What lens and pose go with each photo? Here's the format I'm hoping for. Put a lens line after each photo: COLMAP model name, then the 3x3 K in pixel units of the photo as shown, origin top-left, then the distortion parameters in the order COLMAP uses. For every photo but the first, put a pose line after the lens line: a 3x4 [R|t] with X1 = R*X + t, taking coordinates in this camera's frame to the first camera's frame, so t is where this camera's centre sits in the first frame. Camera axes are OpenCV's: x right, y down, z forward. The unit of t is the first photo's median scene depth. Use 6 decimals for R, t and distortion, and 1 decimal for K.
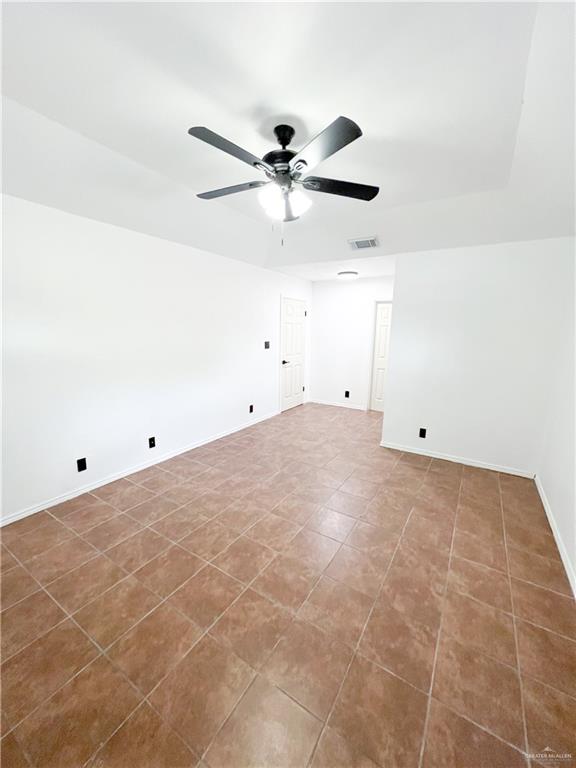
lens RADIAL K [[305.9, 0, 289.0], [0, 305.9, 384.2], [0, 0, 1]] dist [0.002461, 0.000337]
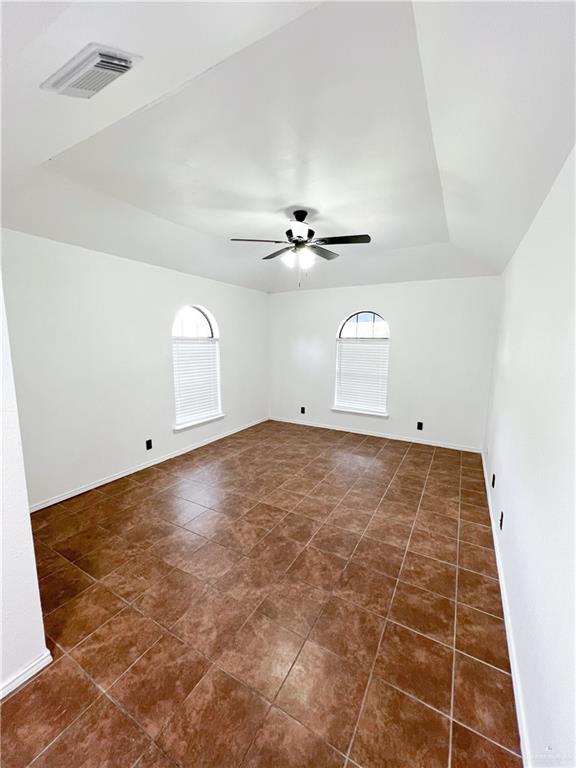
lens RADIAL K [[305.9, 0, 288.6], [0, 305.9, 384.7], [0, 0, 1]] dist [0.002461, 0.000337]
pose [[-0.998901, -0.019581, -0.042588, 0.055719], [-0.032221, 0.946712, 0.320465, -0.336019], [0.034043, 0.321485, -0.946302, 1.792016]]
